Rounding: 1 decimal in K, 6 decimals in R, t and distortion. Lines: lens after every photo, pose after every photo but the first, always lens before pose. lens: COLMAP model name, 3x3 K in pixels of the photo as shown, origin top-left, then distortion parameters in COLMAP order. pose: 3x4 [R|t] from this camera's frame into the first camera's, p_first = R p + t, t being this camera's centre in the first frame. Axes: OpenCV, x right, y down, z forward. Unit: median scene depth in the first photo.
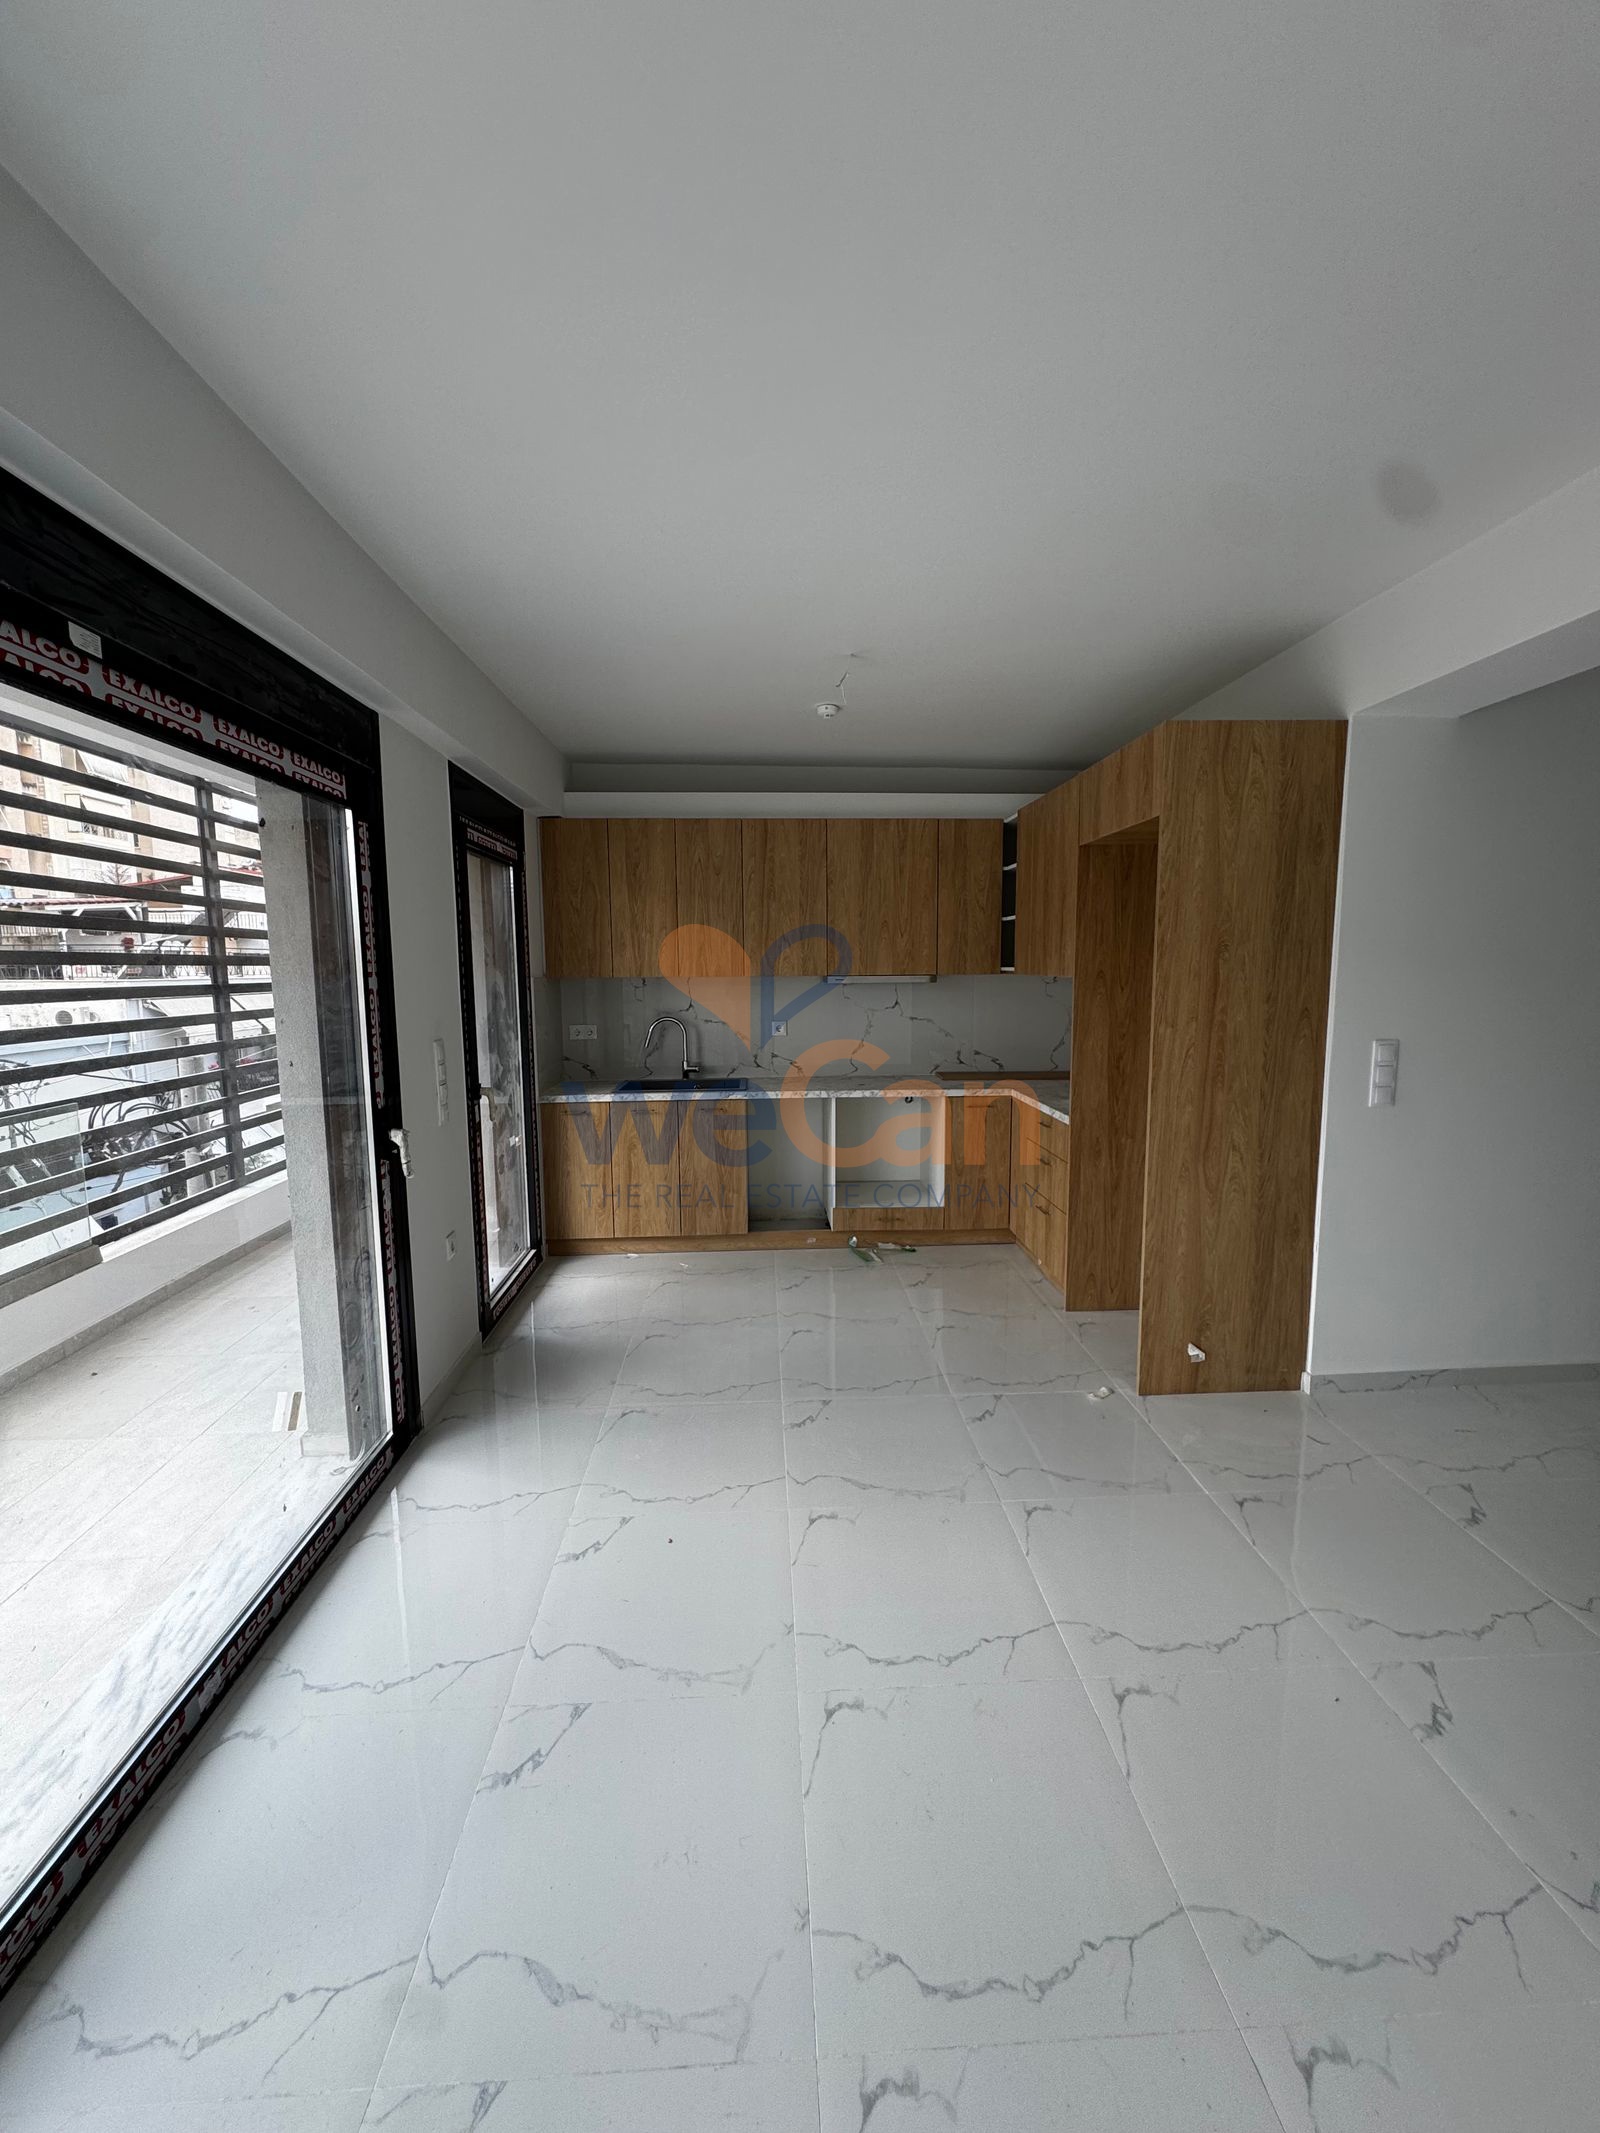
lens RADIAL K [[878.8, 0, 800.0], [0, 878.8, 1066.5], [0, 0, 1]] dist [0.056149, -0.000006]
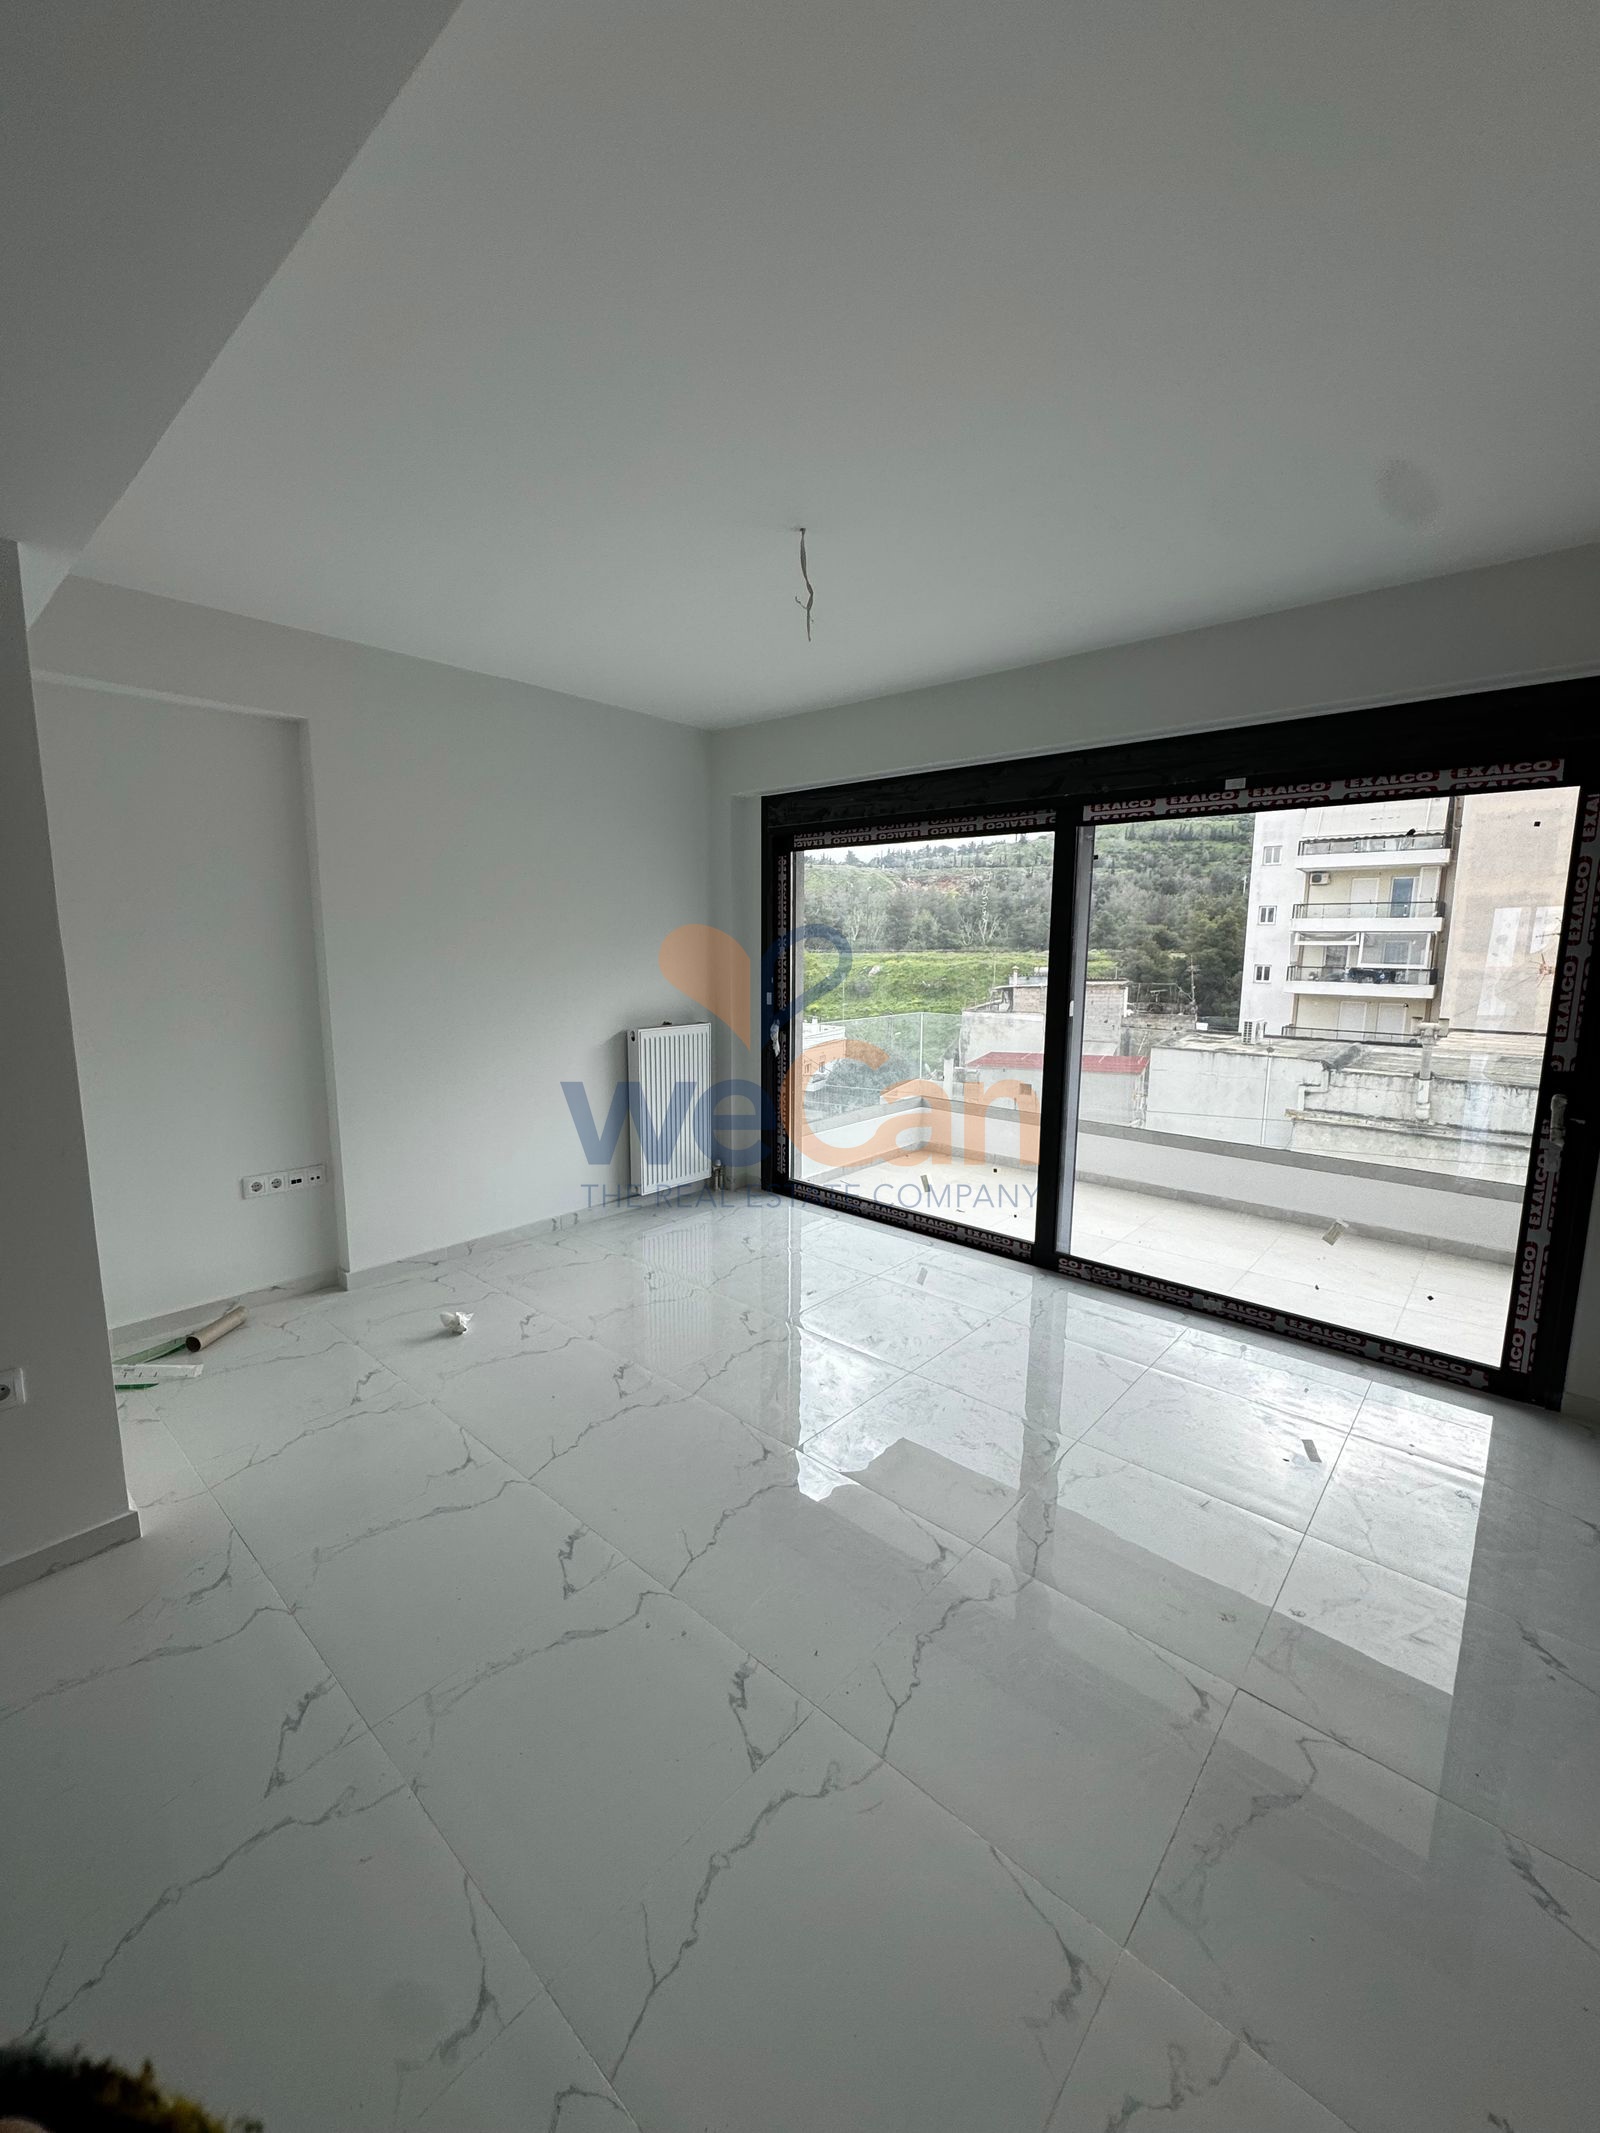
lens RADIAL K [[851.6, 0, 800.0], [0, 851.6, 1066.5], [0, 0, 1]] dist [-0.003721, -0.000126]
pose [[-0.705787, 0.110362, -0.699775, 0.750221], [-0.077217, 0.969921, 0.230848, -0.105777], [0.704204, 0.216964, -0.676035, 0.936625]]
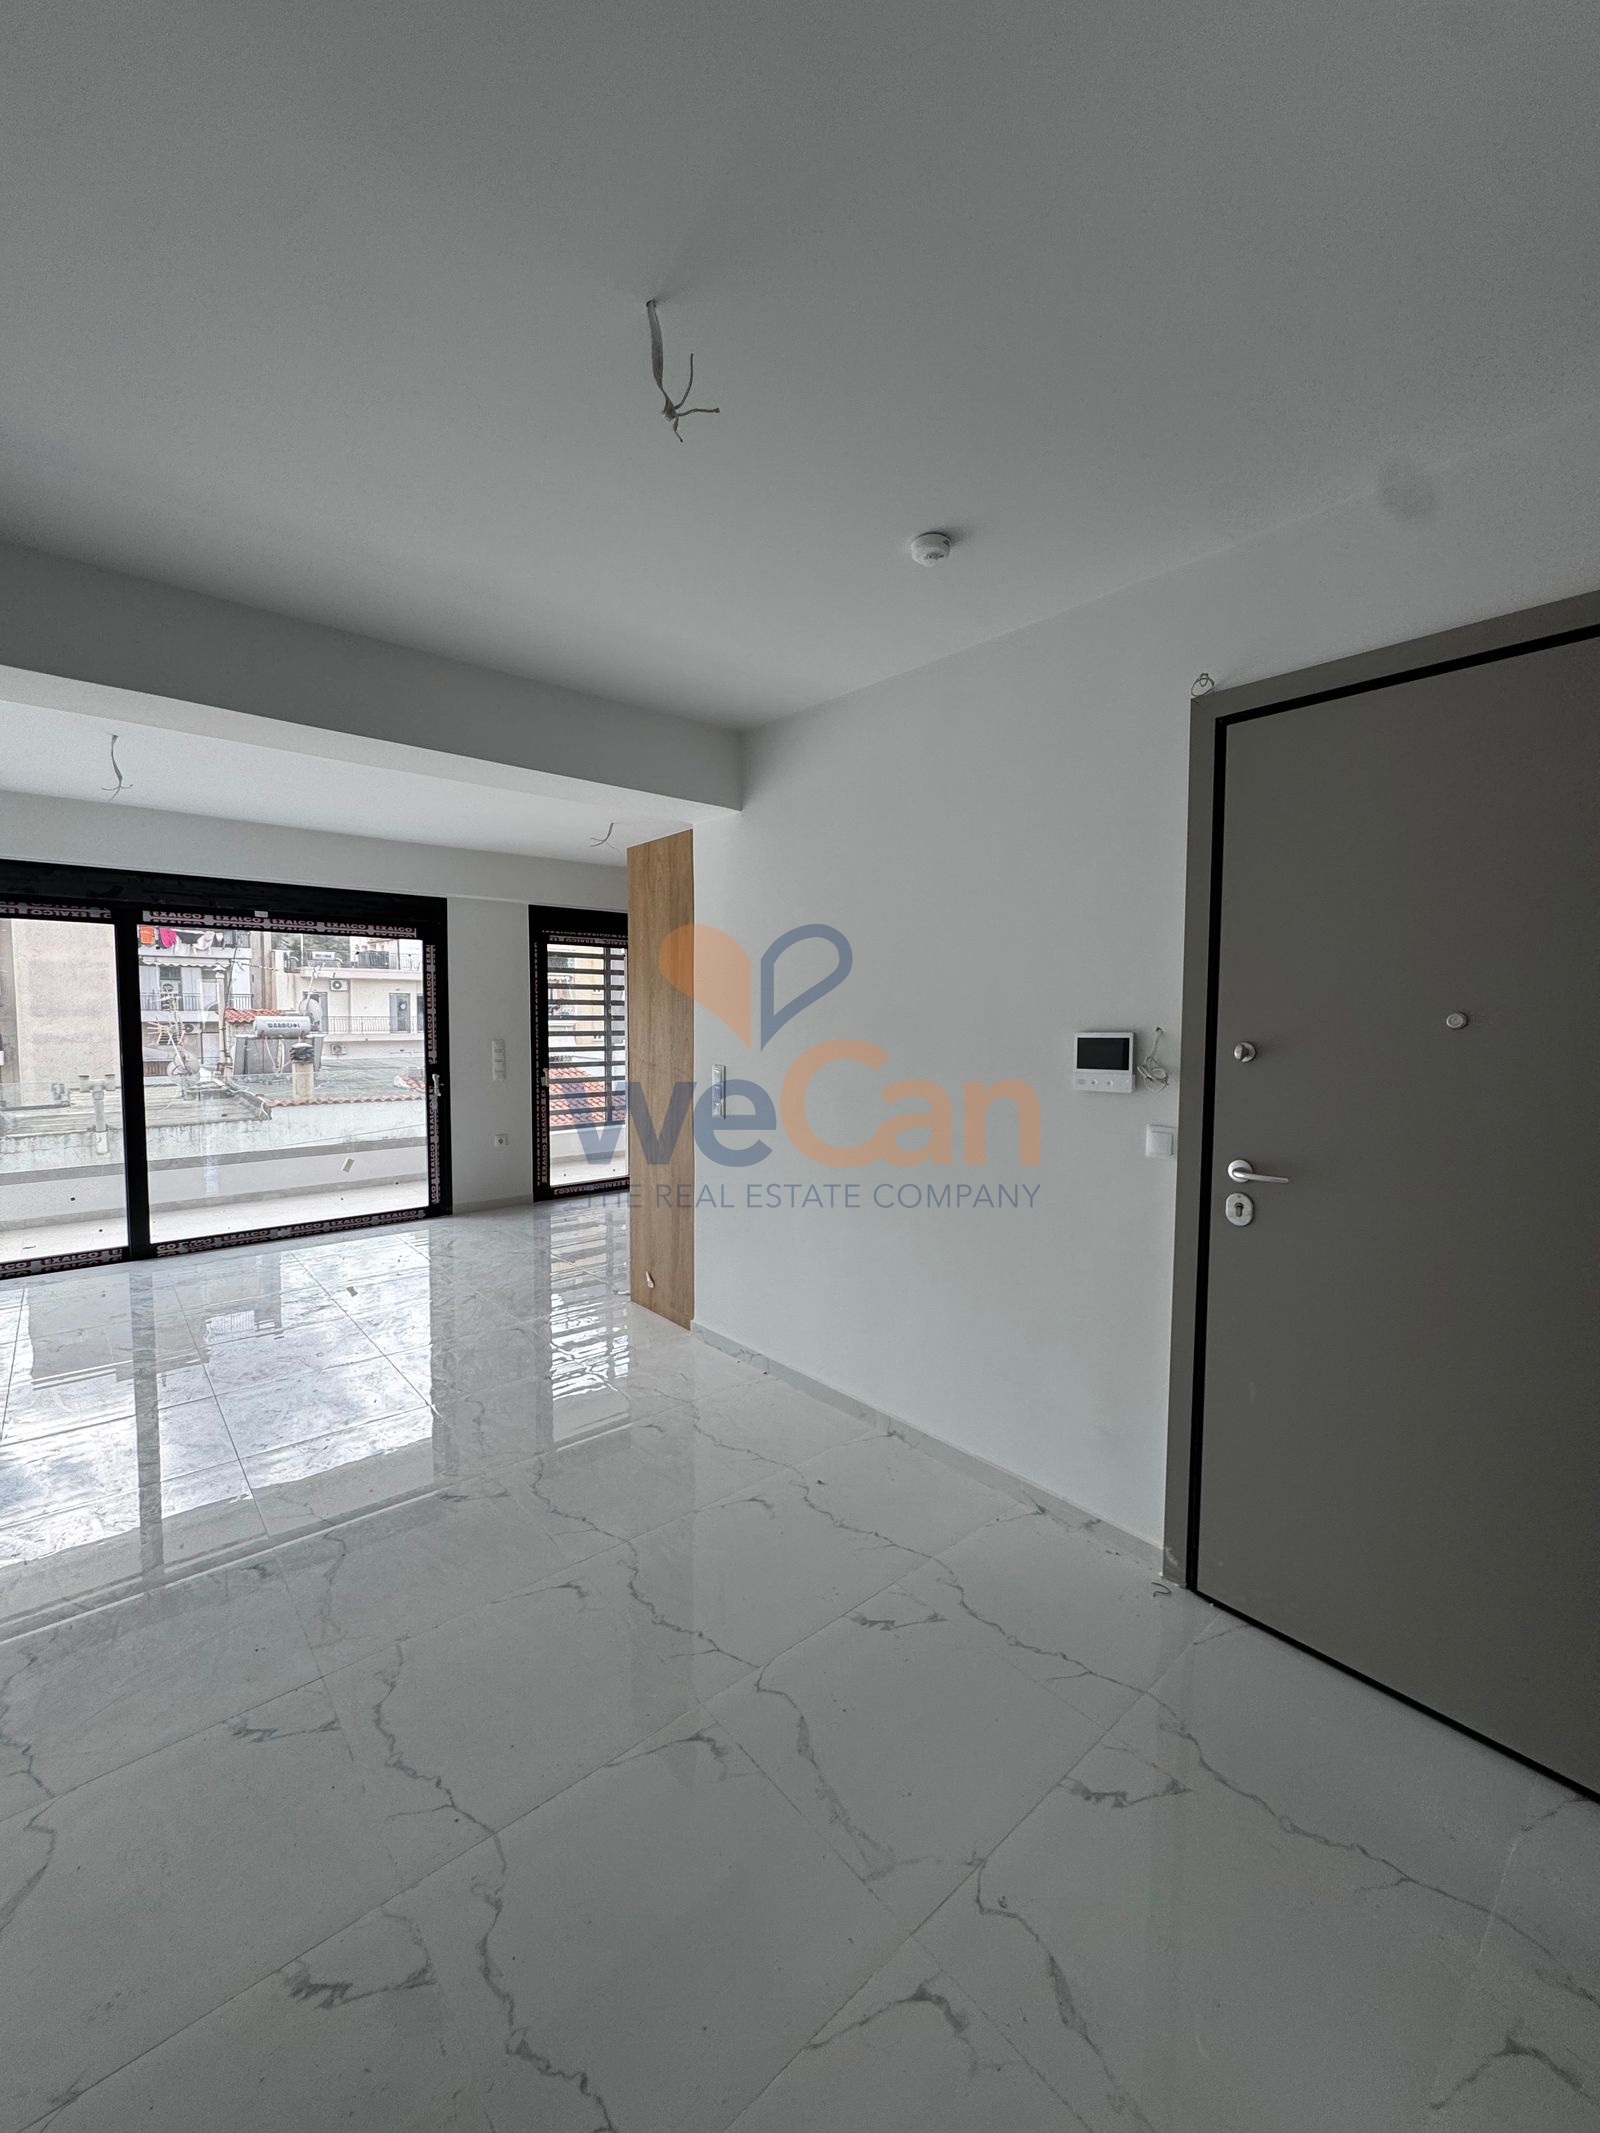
lens RADIAL K [[846.0, 0, 804.2], [0, 846.0, 1057.3], [0, 0, 1]] dist [-0.001958, -0.000076]
pose [[0.609829, 0.055039, -0.790620, 1.688939], [-0.097677, 0.995200, -0.006060, -0.047204], [0.786491, 0.080921, 0.612278, 0.362486]]
